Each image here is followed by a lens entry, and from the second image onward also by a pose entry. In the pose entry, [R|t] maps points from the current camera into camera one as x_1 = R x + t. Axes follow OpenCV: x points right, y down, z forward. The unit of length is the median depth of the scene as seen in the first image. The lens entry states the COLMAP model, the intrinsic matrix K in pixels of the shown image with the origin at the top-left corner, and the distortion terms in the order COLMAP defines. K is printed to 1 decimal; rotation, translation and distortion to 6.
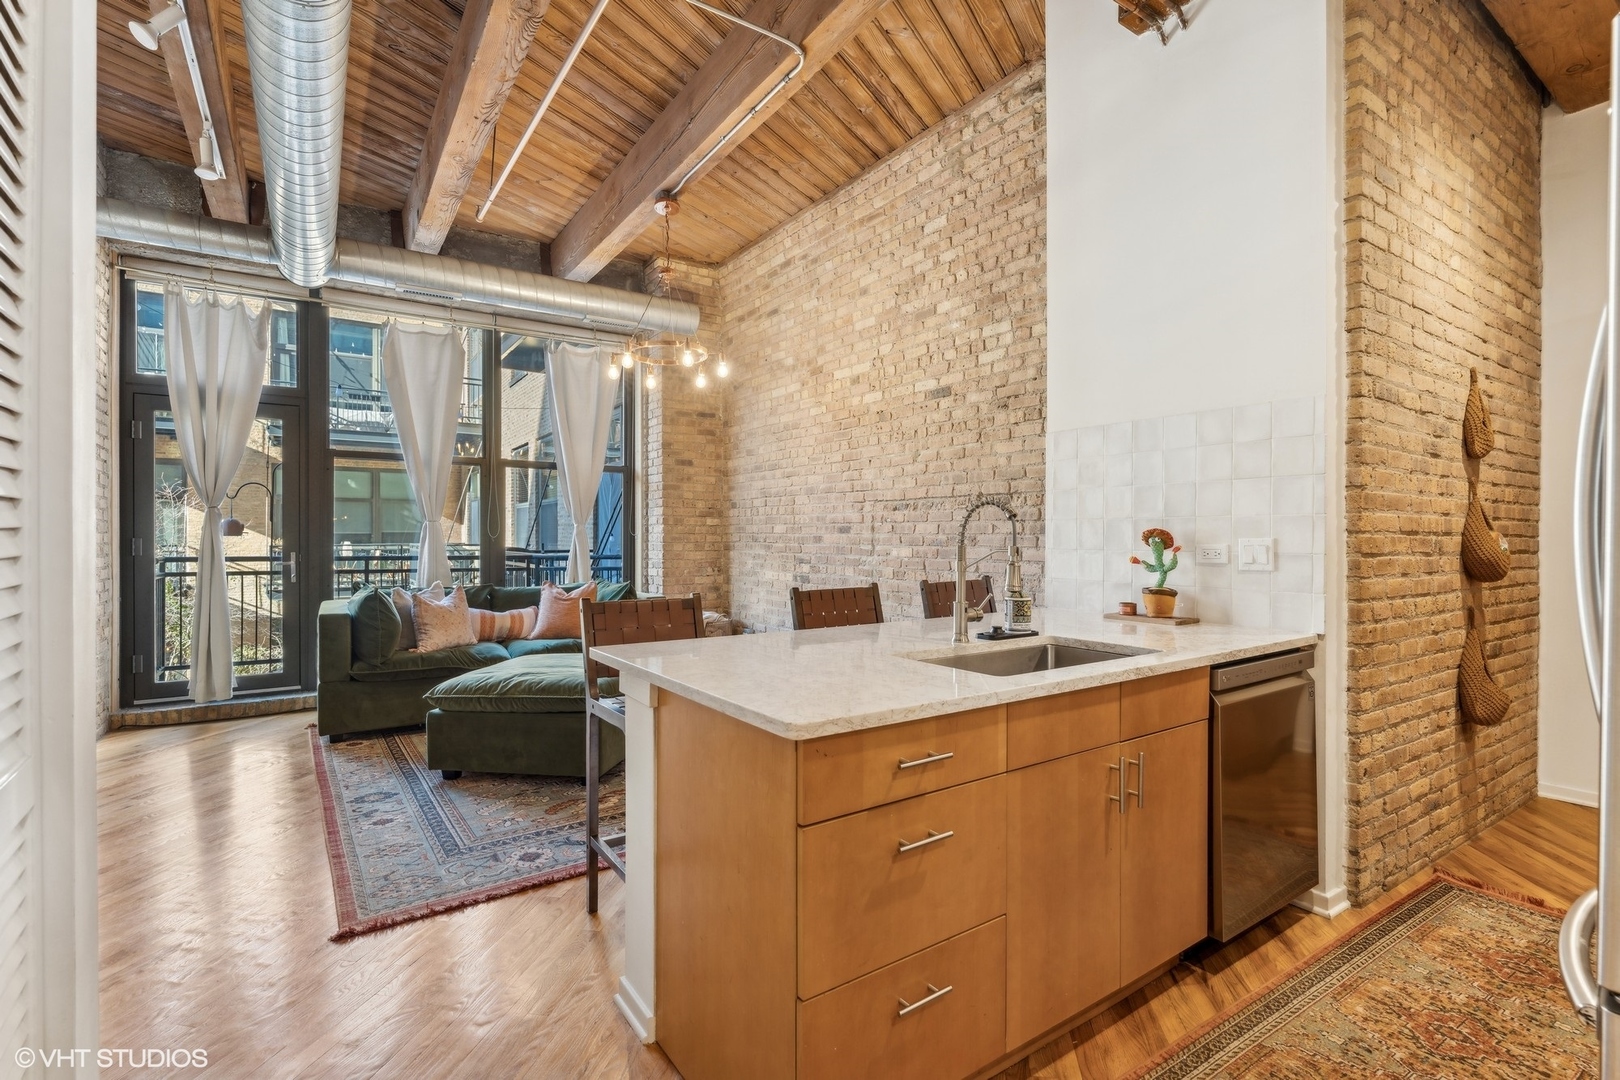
lens RADIAL K [[744.3, 0, 846.0], [0, 744.3, 546.0], [0, 0, 1]] dist [-0.011276, 0.006963]
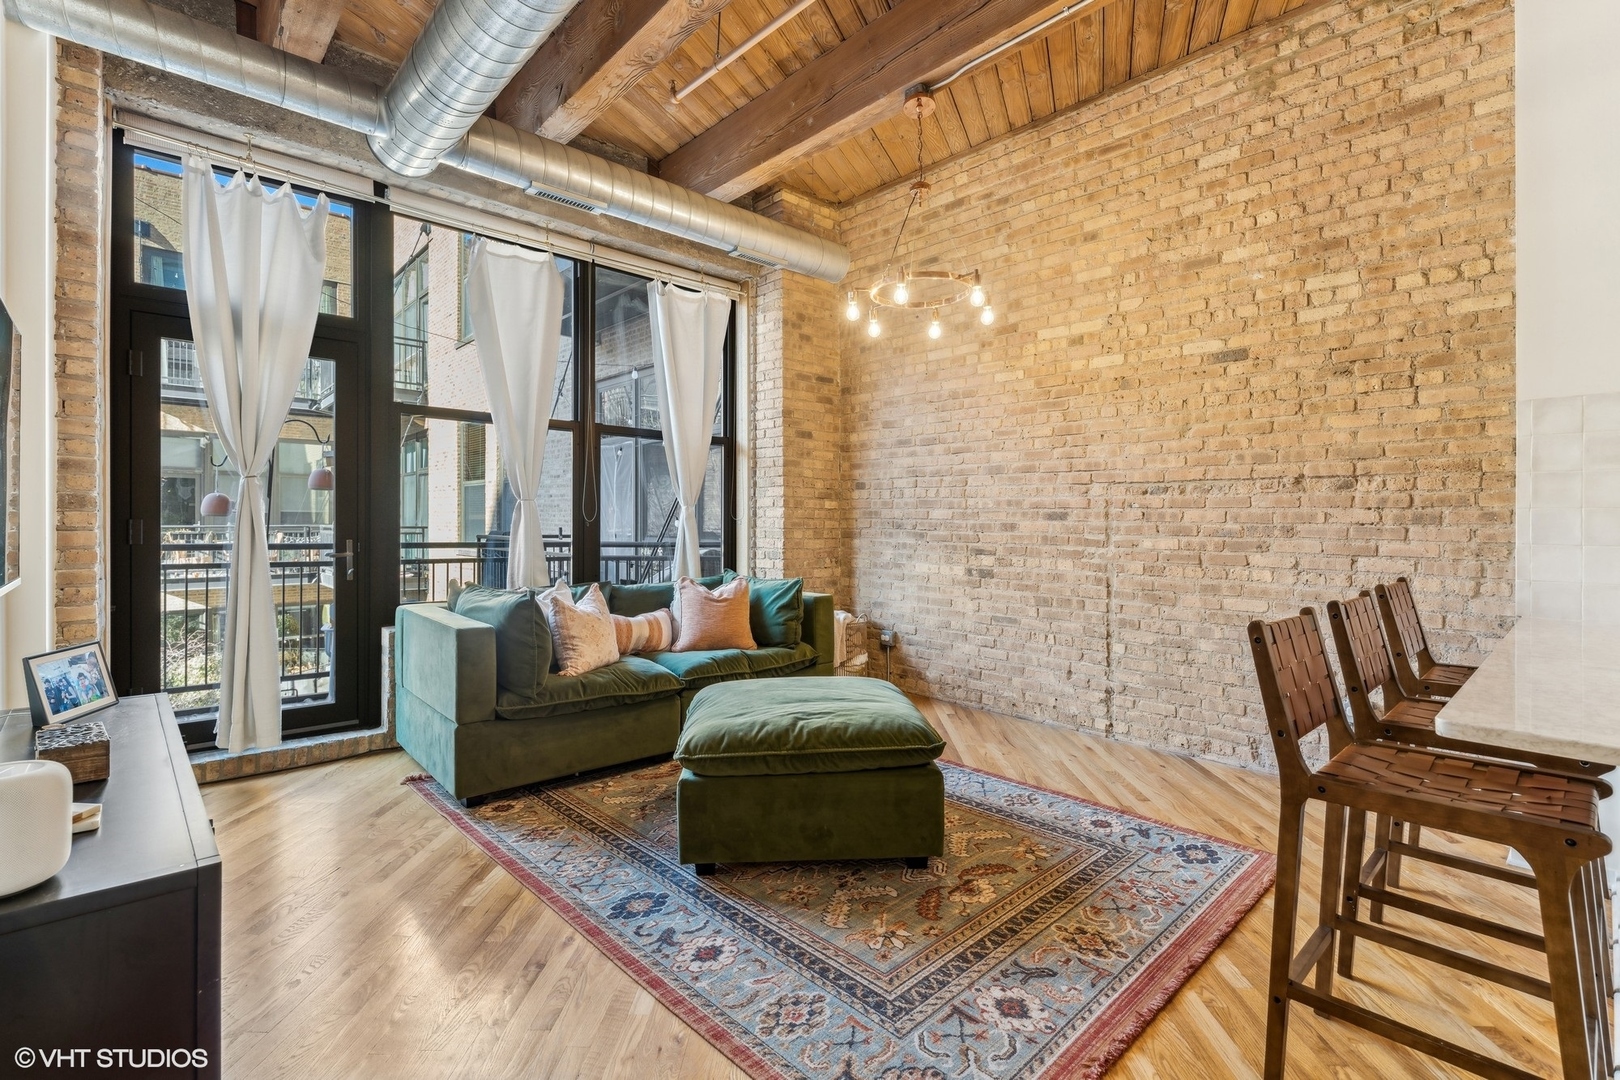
lens RADIAL K [[744.3, 0, 840.4], [0, 744.3, 524.5], [0, 0, 1]] dist [-0.011276, 0.006963]
pose [[0.989712, 0.007529, 0.142878, -0.423639], [-0.006432, 0.999946, -0.008135, -0.004480], [-0.142931, 0.007132, 0.989707, 0.226780]]
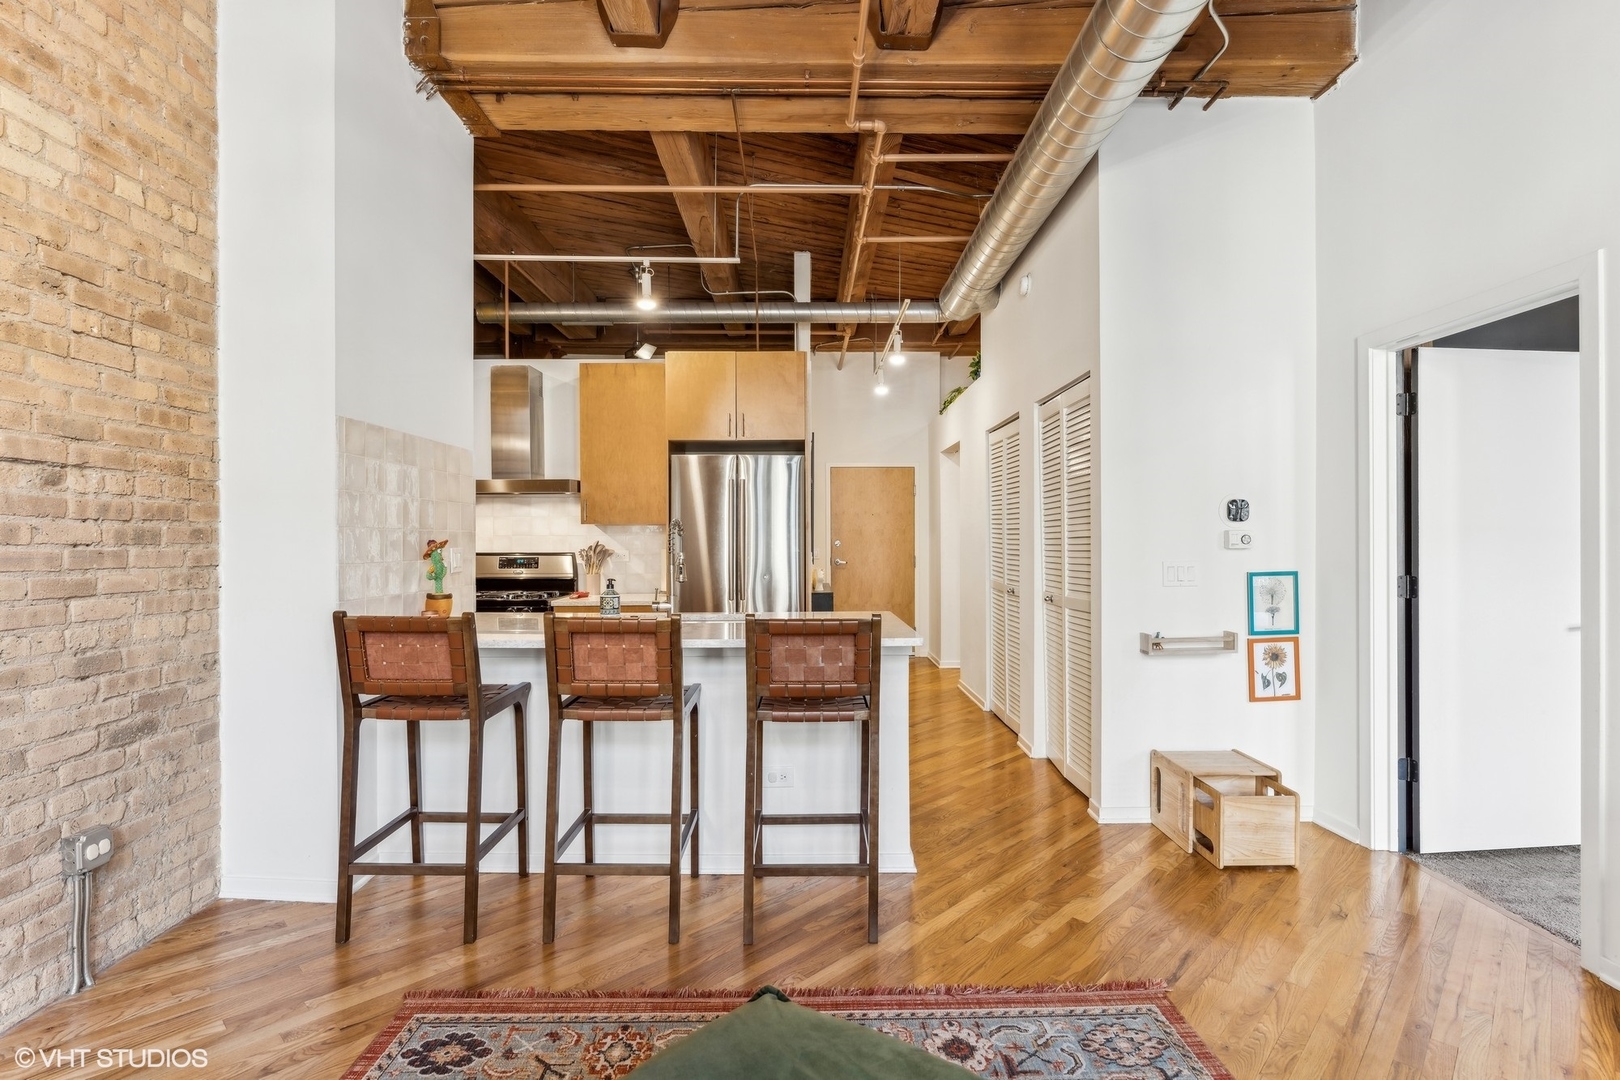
lens RADIAL K [[802.7, 0, 816.8], [0, 802.7, 541.0], [0, 0, 1]] dist [-0.010508, 0.002129]
pose [[-0.815510, -0.000231, 0.578743, -0.455680], [0.006792, 0.999927, 0.009969, -0.018836], [-0.578703, 0.012061, -0.815449, 1.022925]]
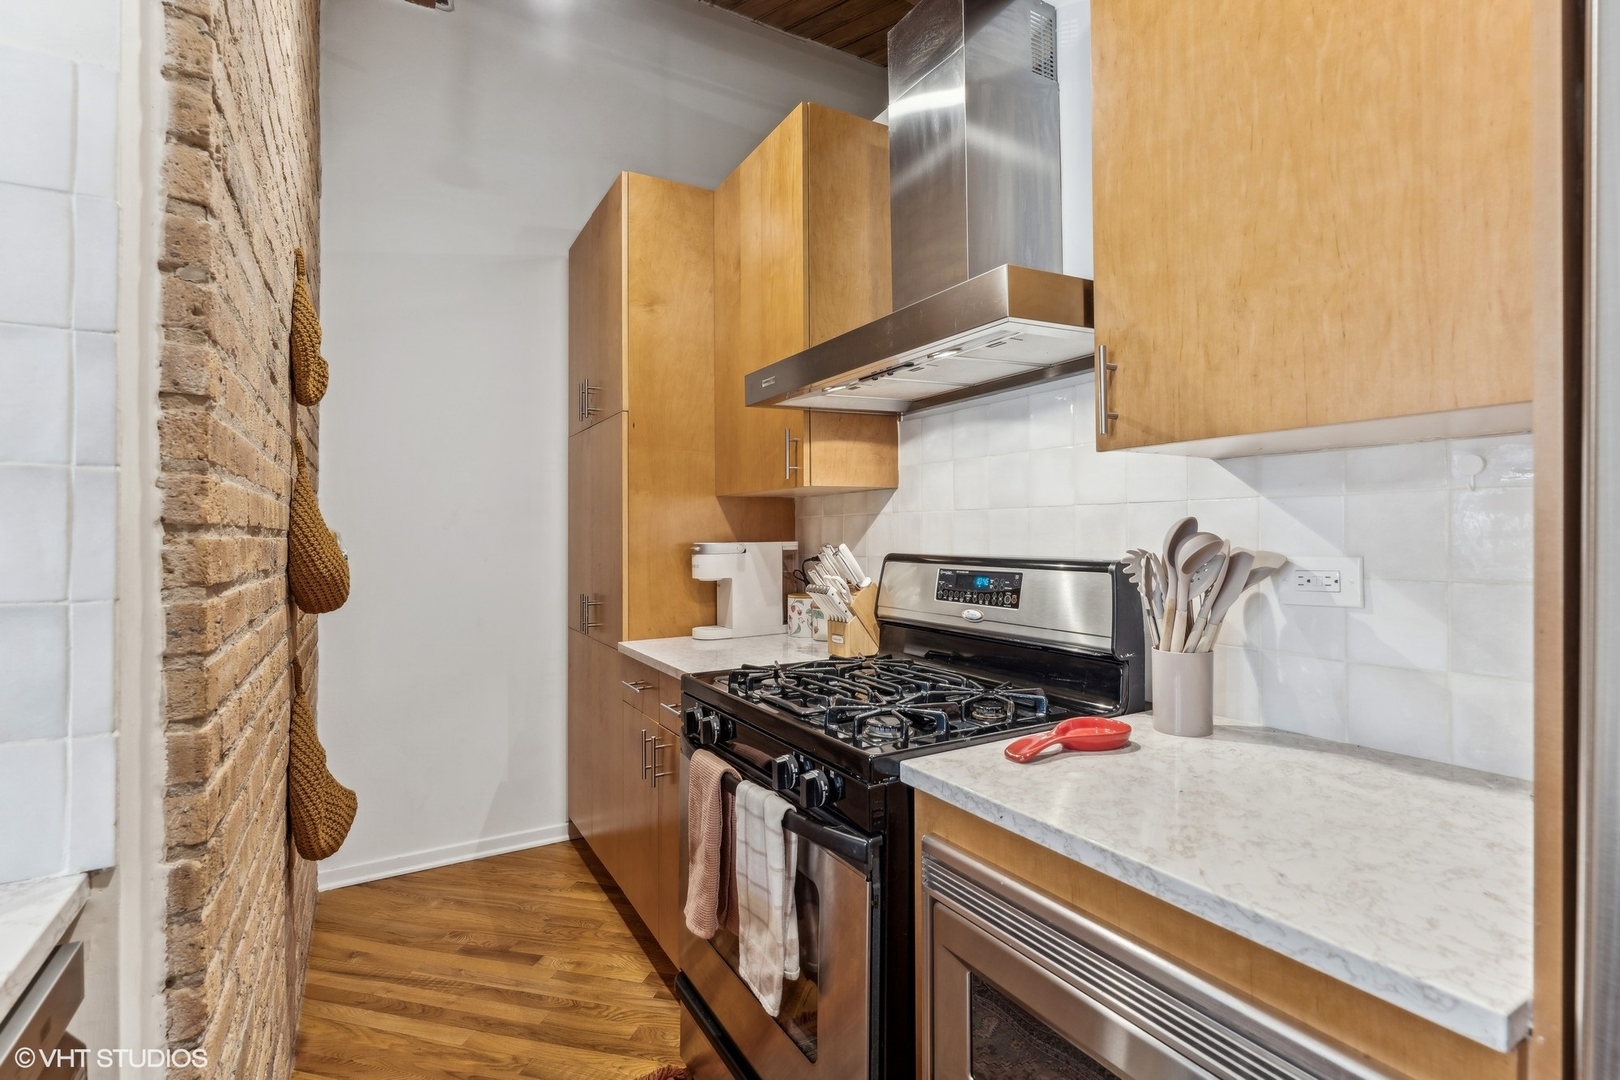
lens RADIAL K [[744.3, 0, 826.3], [0, 744.3, 525.8], [0, 0, 1]] dist [-0.011276, 0.006963]
pose [[0.067105, 0.010239, 0.997693, 0.196004], [0.015846, 0.999810, -0.011327, -0.005761], [-0.997620, 0.016569, 0.066930, 0.371534]]
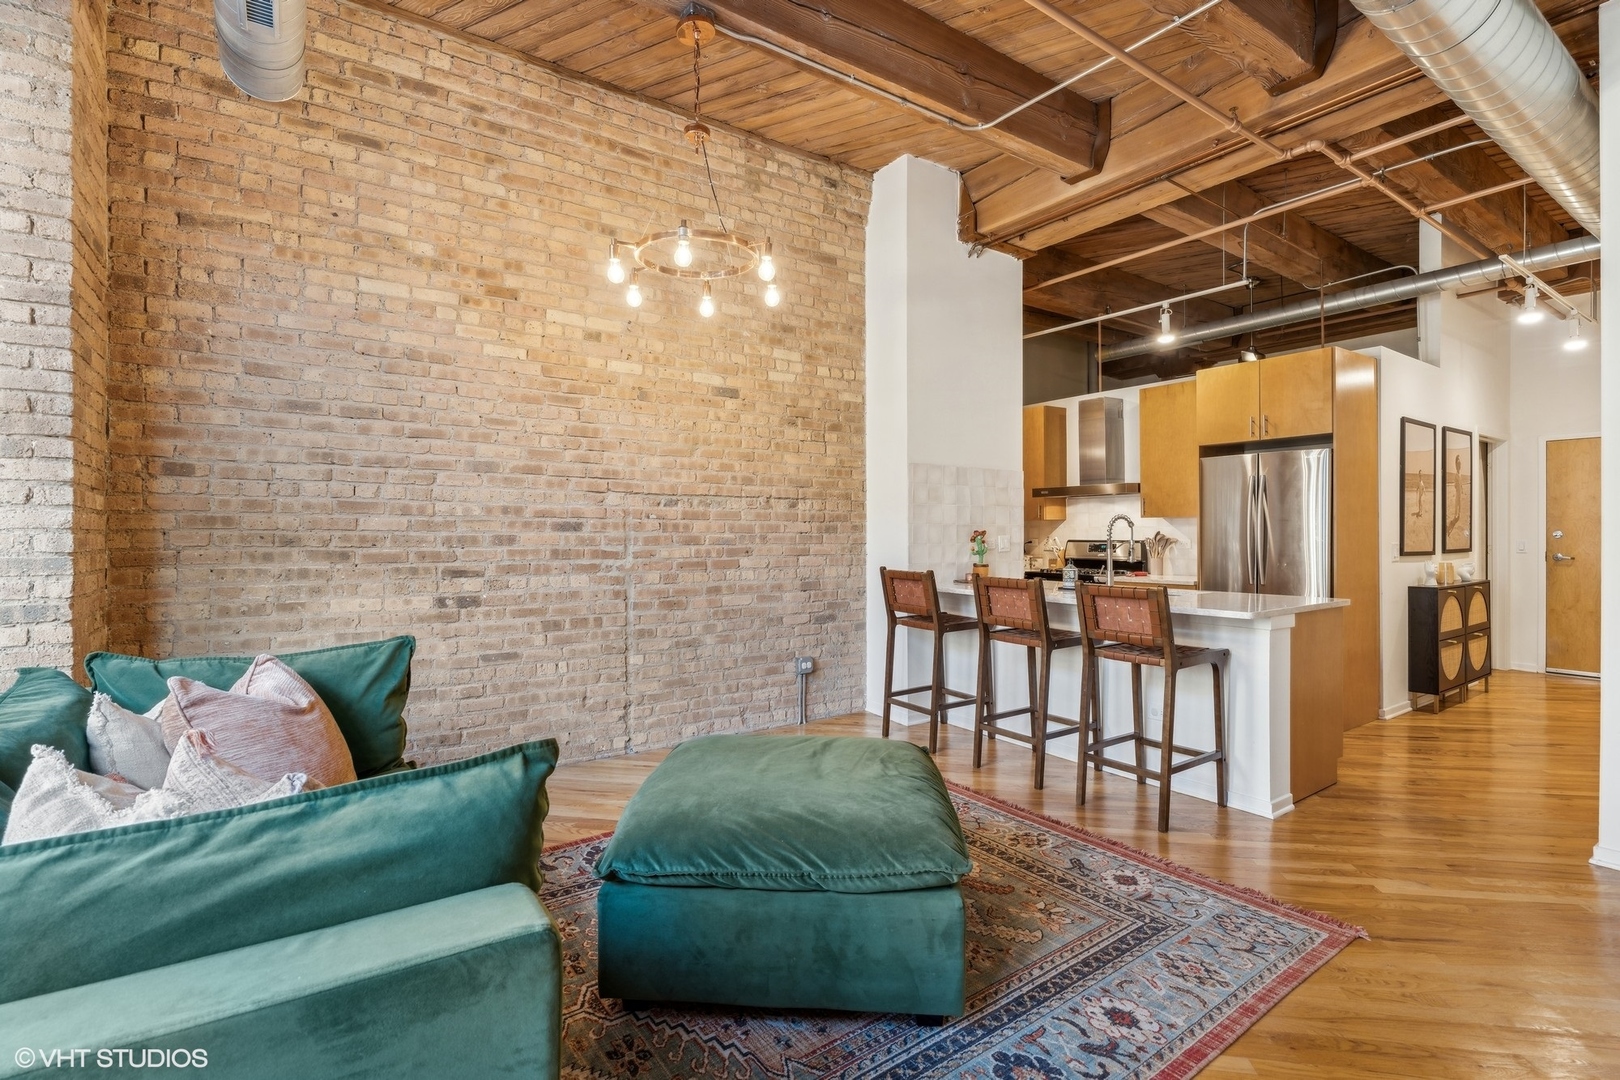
lens RADIAL K [[744.3, 0, 791.3], [0, 744.3, 532.6], [0, 0, 1]] dist [-0.011276, 0.006963]
pose [[0.029110, -0.001923, 0.999574, -0.861175], [0.011722, 0.999930, 0.001583, -0.016620], [-0.999507, 0.011671, 0.029131, 0.871144]]
